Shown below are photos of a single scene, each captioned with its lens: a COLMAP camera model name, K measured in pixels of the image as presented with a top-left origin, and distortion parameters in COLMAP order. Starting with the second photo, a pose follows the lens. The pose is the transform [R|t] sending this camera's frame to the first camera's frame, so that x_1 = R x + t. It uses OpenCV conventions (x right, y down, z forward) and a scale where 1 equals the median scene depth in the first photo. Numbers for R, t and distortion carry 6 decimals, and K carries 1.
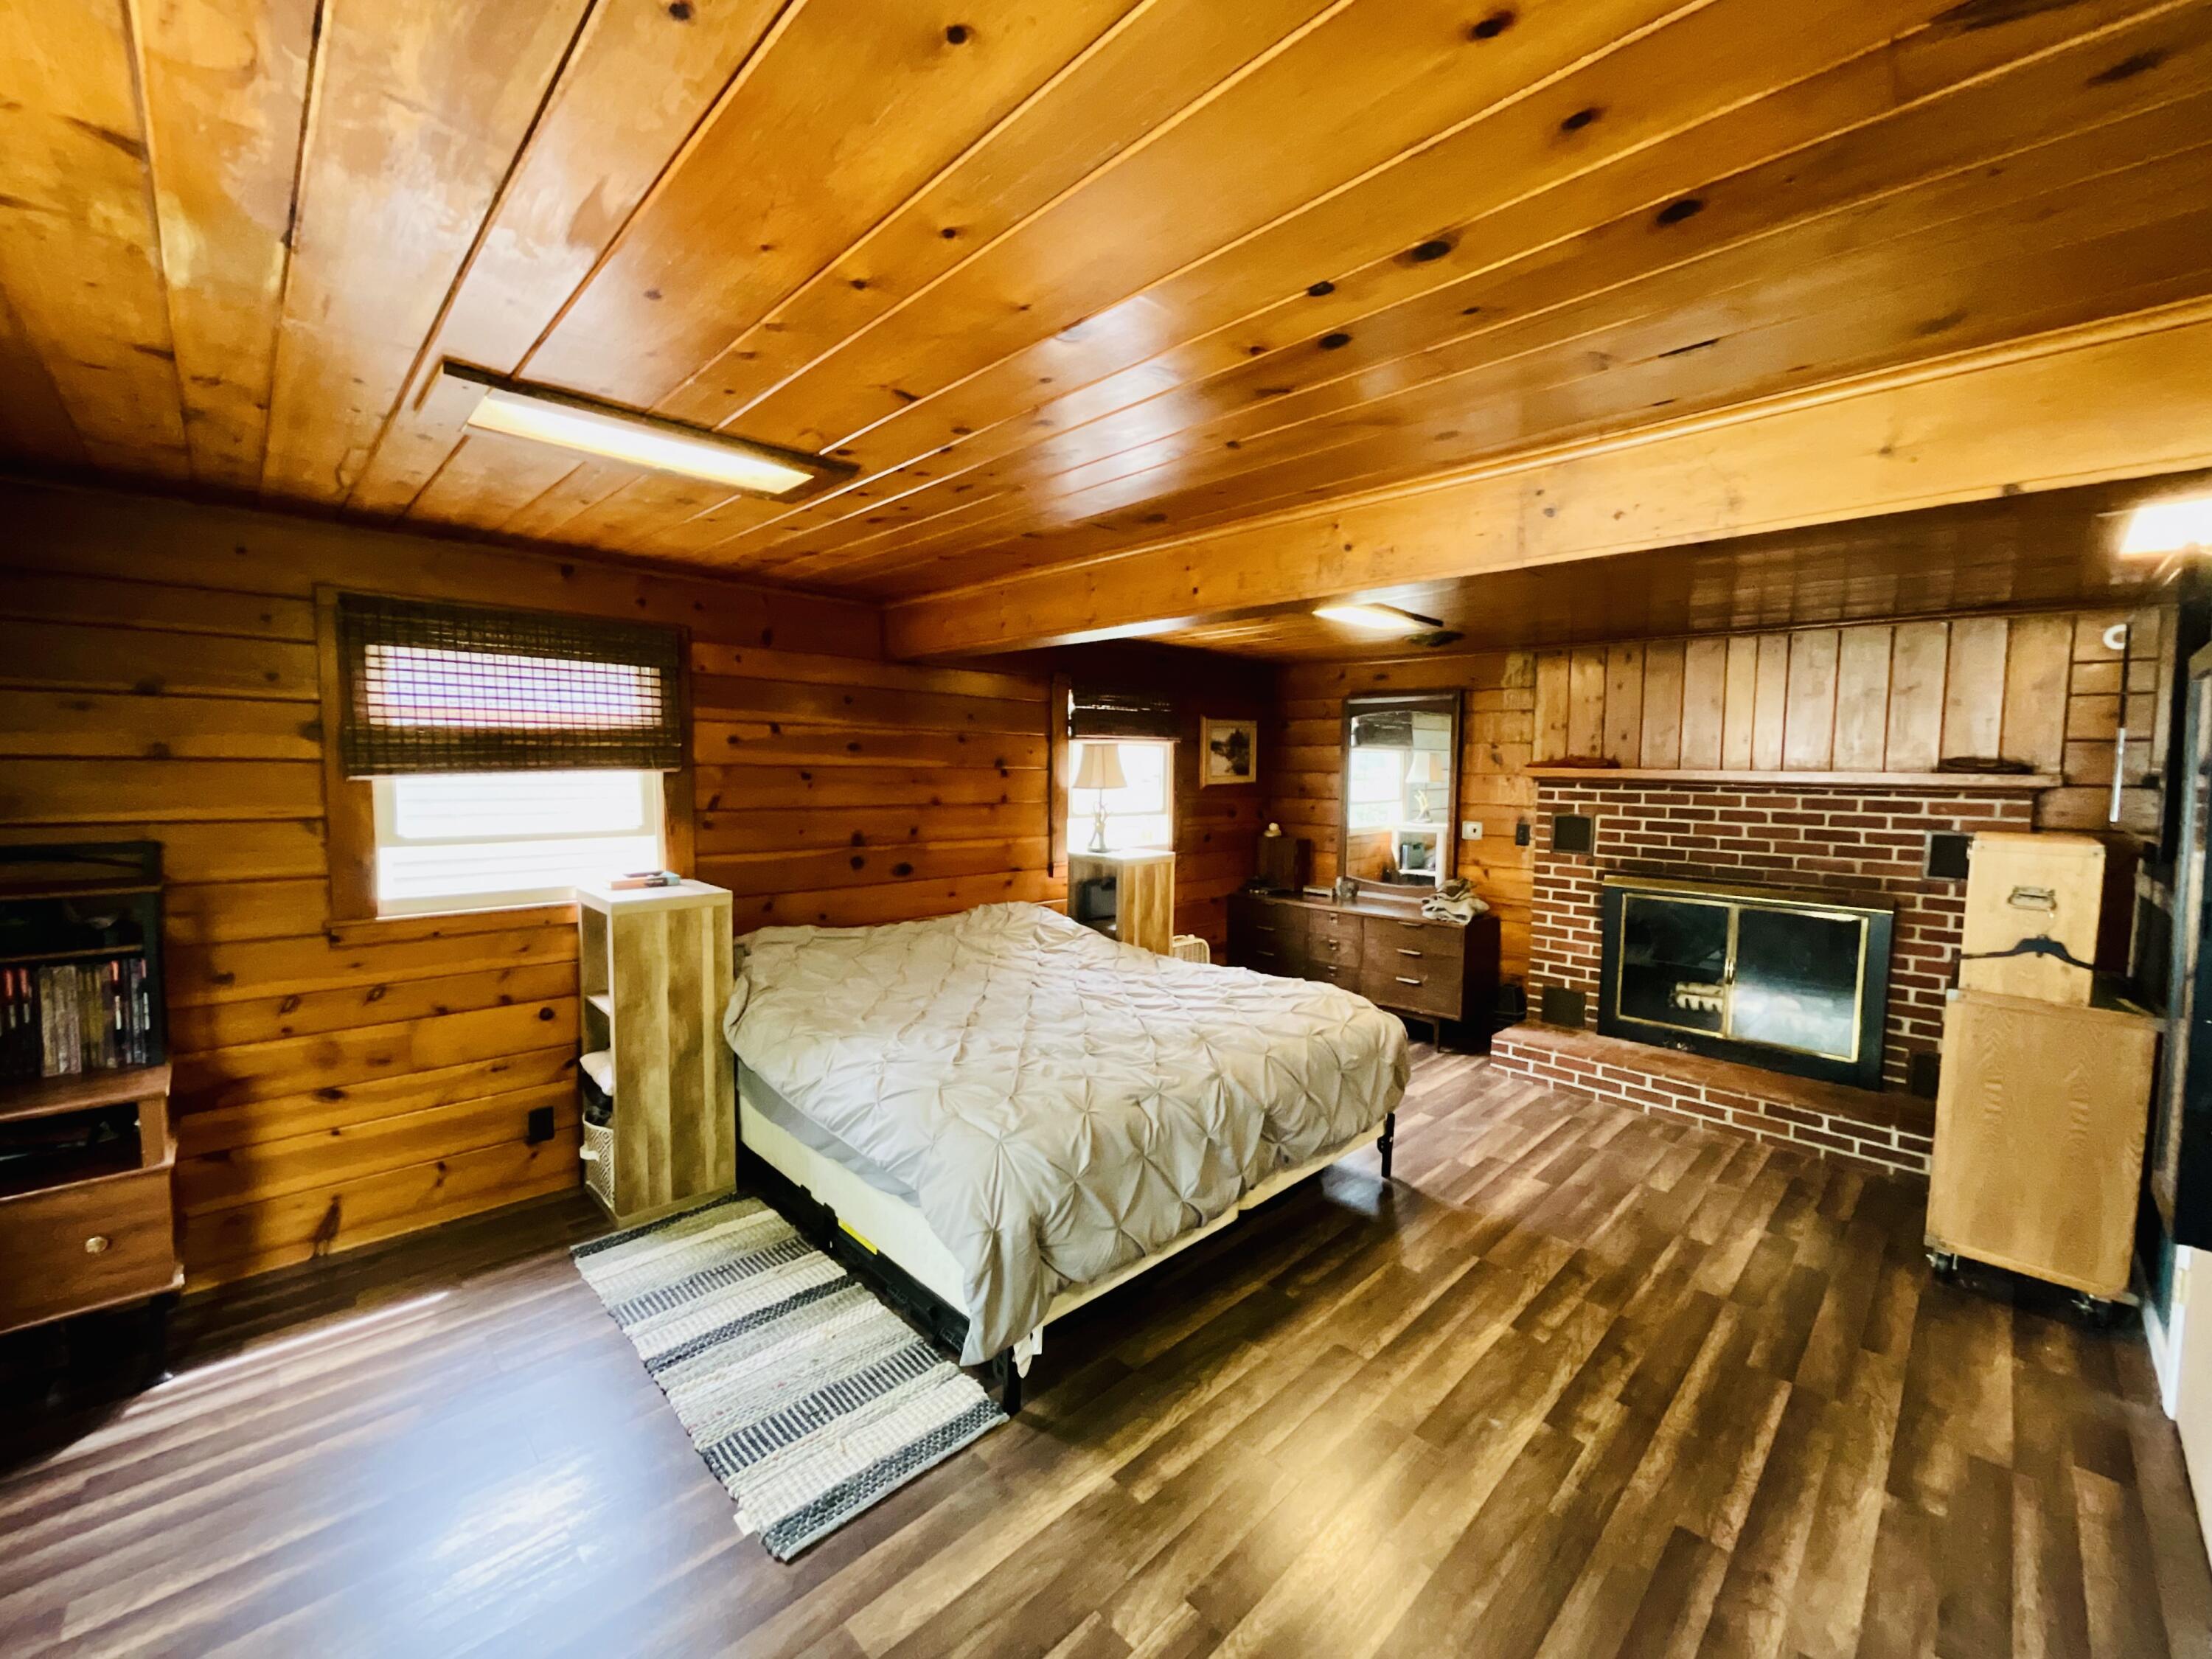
lens RADIAL K [[889.2, 0, 1106.0], [0, 889.2, 824.5], [0, 0, 1]] dist [-0.003733, 0.000652]
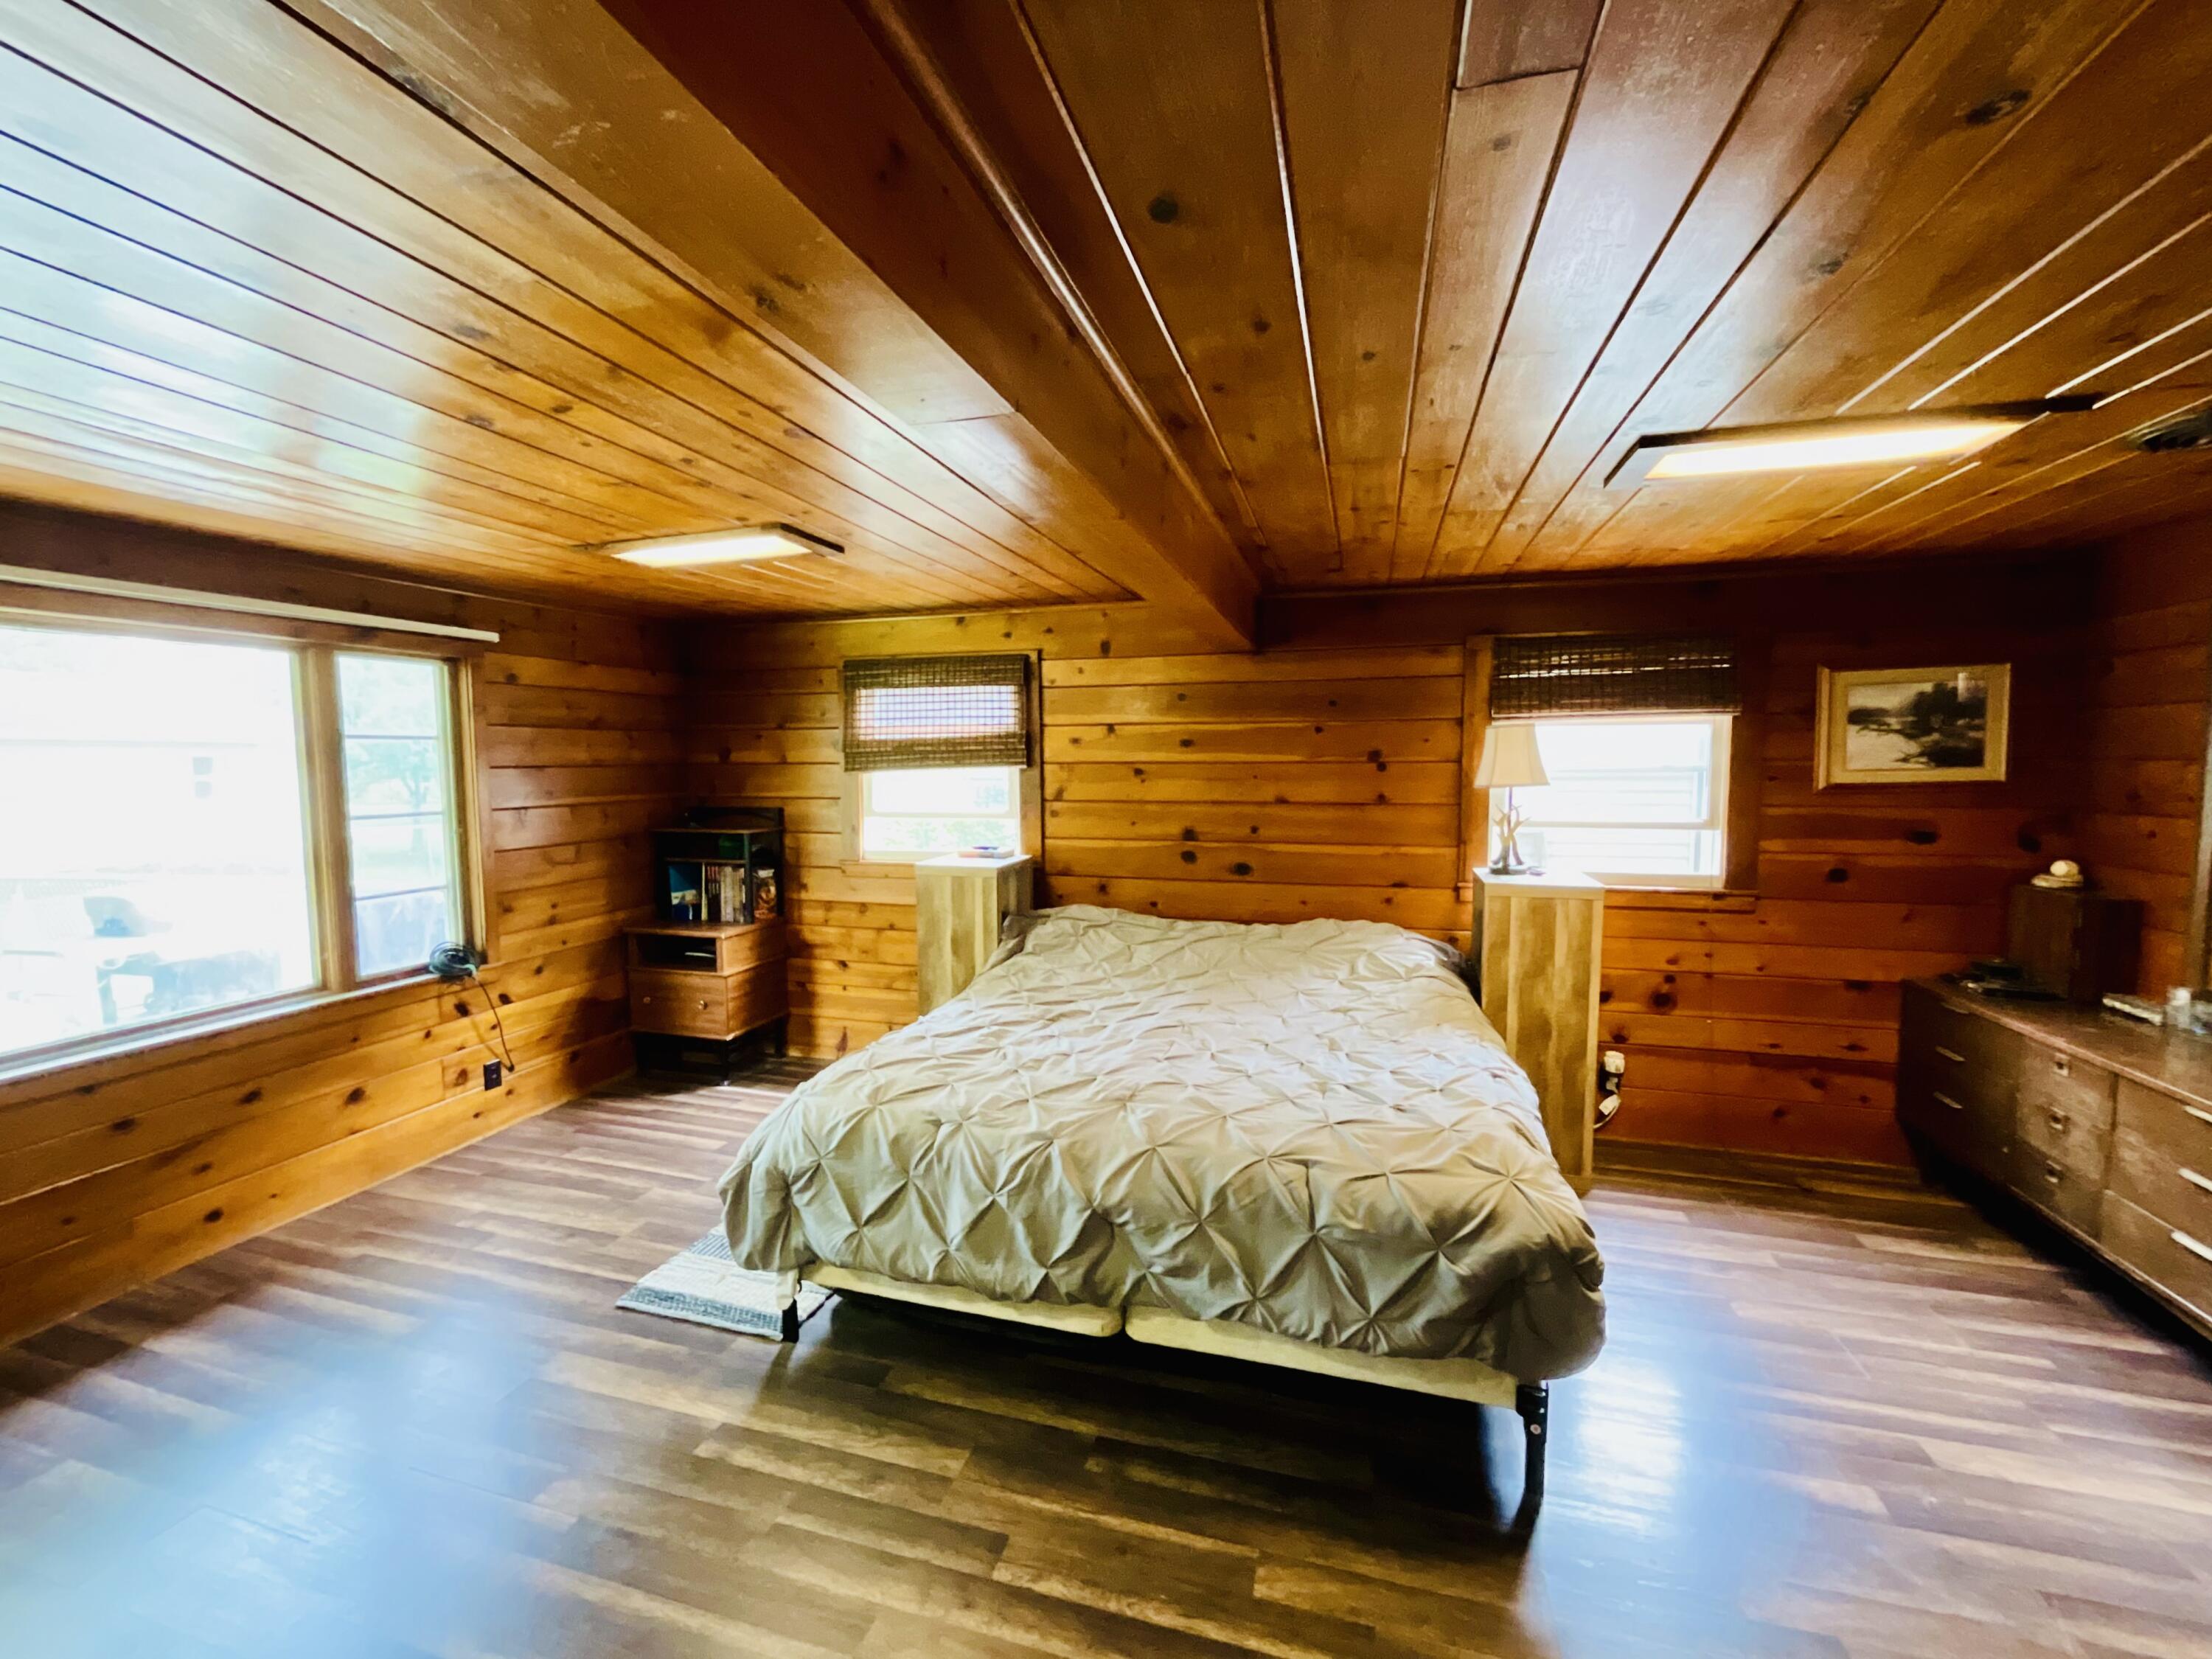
lens RADIAL K [[889.2, 0, 1107.1], [0, 889.2, 826.3], [0, 0, 1]] dist [-0.003733, 0.000652]
pose [[0.488509, 0.045919, -0.871350, 0.675779], [-0.046407, 0.998568, 0.026606, -0.017847], [0.871324, 0.027439, 0.489940, 0.515277]]
